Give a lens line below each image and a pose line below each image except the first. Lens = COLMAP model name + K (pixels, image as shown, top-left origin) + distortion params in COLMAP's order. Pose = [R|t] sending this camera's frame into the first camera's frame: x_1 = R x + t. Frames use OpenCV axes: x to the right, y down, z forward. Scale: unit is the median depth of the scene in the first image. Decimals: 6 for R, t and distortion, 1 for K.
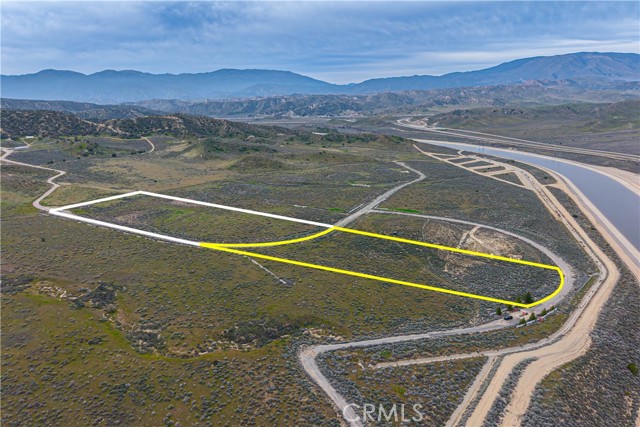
lens RADIAL K [[433.5, 0, 320.9], [0, 433.5, 222.8], [0, 0, 1]] dist [0.001235, -0.003506]
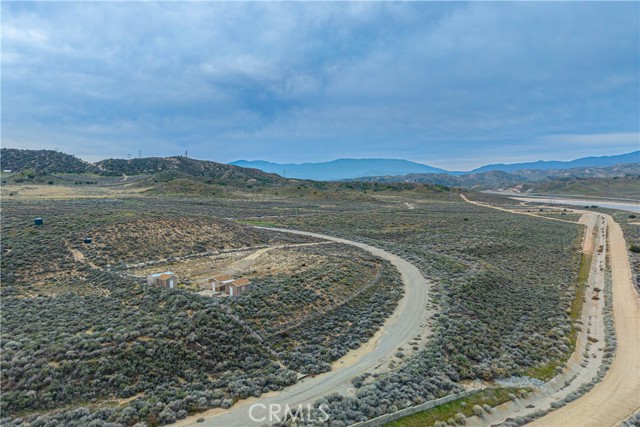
lens RADIAL K [[422.3, 0, 305.3], [0, 422.3, 229.9], [0, 0, 1]] dist [0.005362, -0.000296]
pose [[0.957089, 0.033160, -0.287890, 0.166942], [-0.082542, 0.983475, -0.161131, 0.019742], [0.277790, 0.177980, 0.944011, 0.245839]]
